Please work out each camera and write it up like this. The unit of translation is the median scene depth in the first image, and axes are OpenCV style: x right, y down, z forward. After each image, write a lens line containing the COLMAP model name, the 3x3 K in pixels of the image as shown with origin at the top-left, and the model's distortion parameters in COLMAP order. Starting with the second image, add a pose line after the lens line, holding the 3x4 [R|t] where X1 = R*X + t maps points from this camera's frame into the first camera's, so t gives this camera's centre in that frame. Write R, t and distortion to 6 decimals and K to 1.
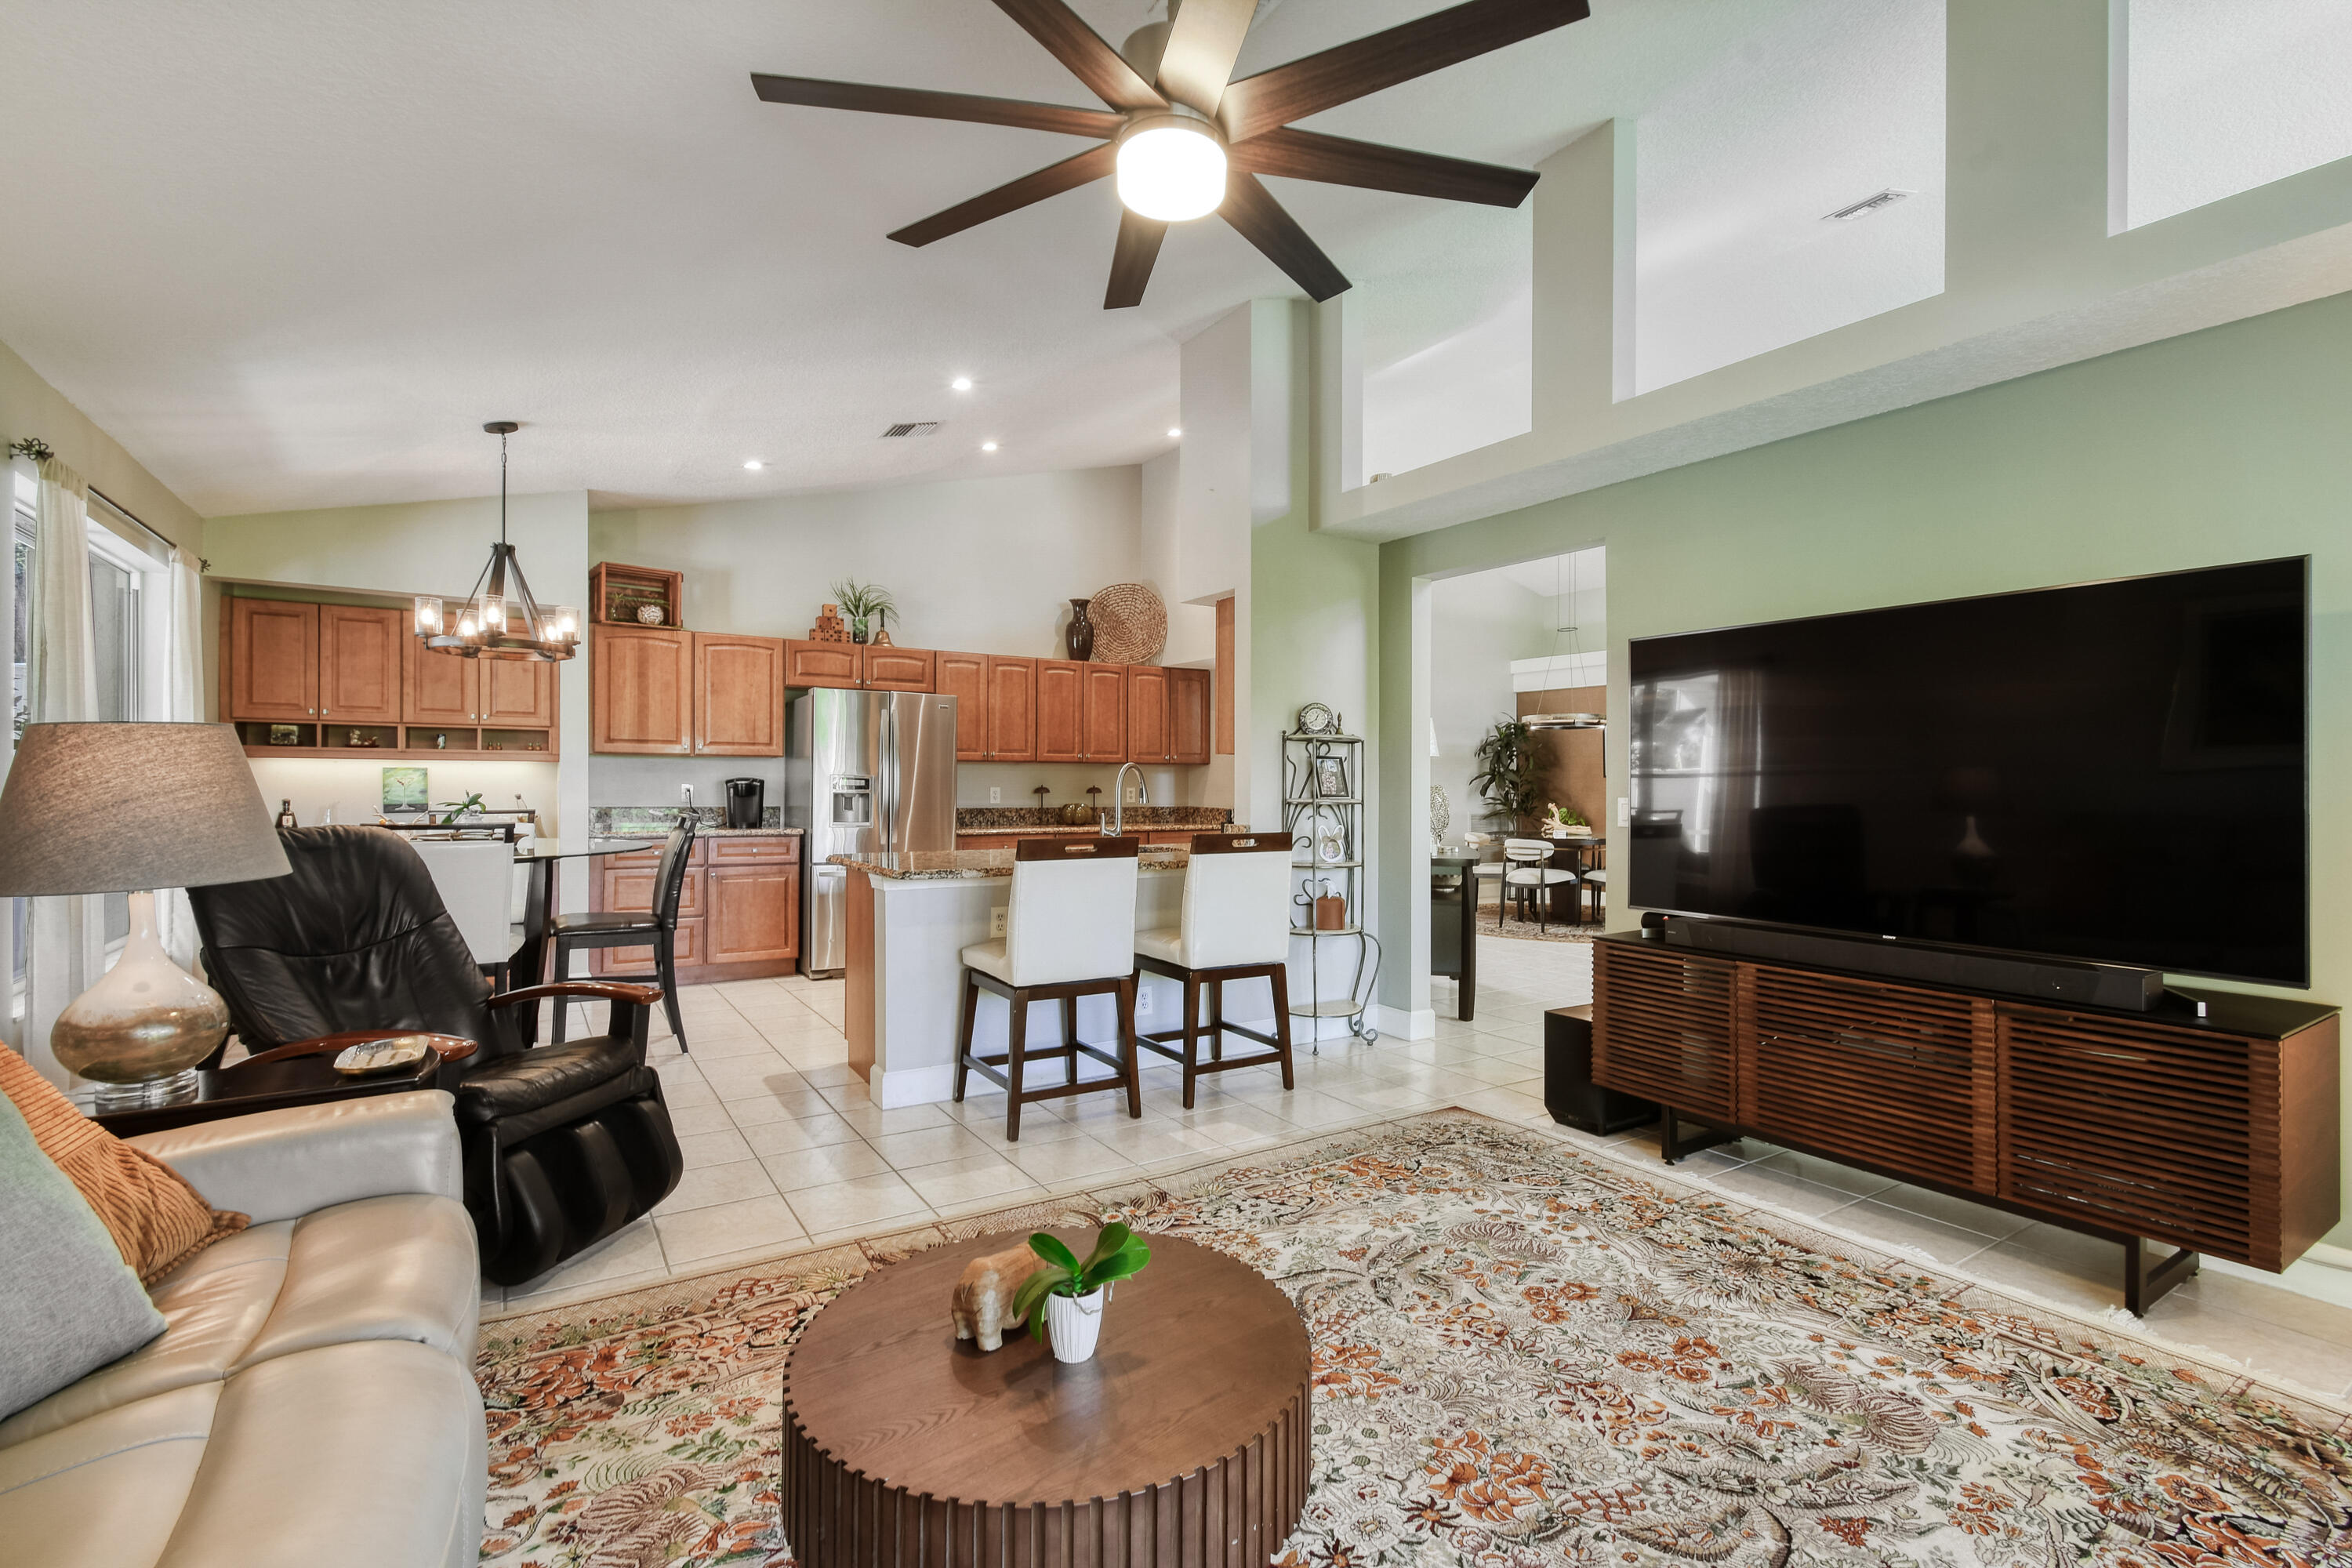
lens RADIAL K [[1056.4, 0, 1174.7], [0, 1056.4, 765.8], [0, 0, 1]] dist [0.014560, -0.006695]
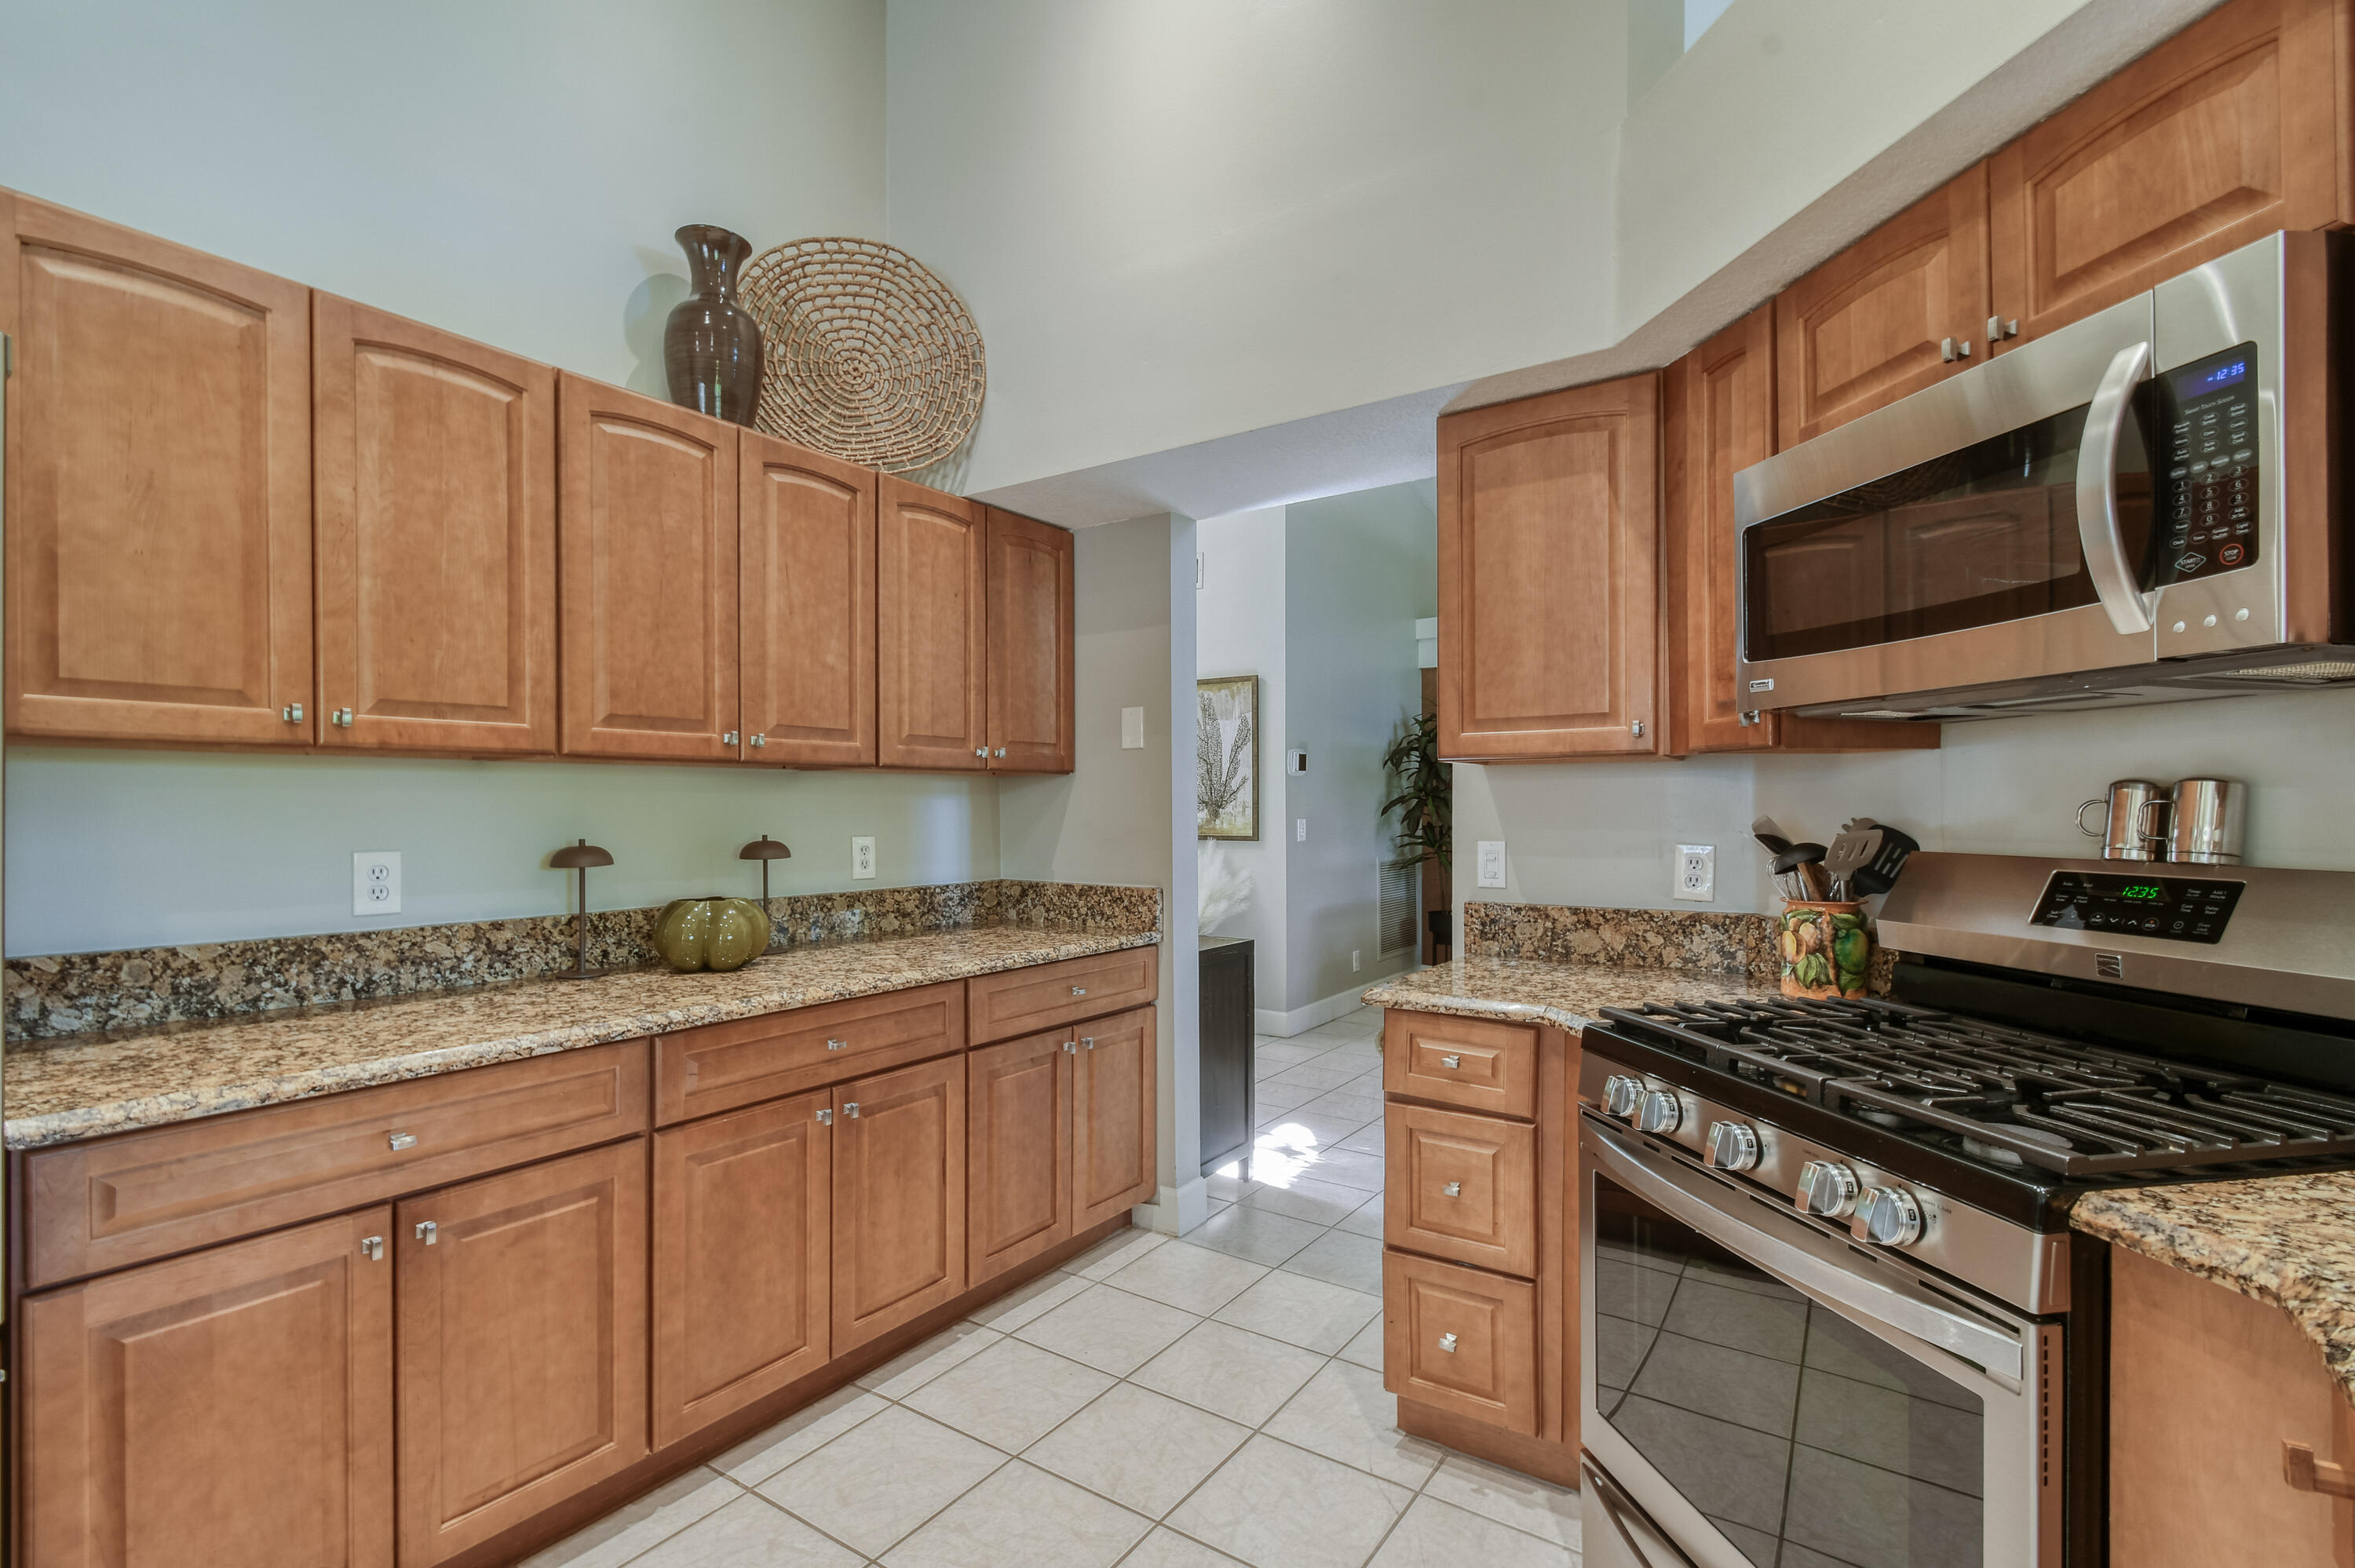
lens RADIAL K [[1057.6, 0, 1121.6], [0, 1057.6, 827.4], [0, 0, 1]] dist [0.014560, -0.006695]
pose [[0.931567, -0.019911, 0.363024, -0.117157], [0.006882, 0.999286, 0.037149, 0.006787], [-0.363504, -0.032108, 0.931039, 0.848187]]
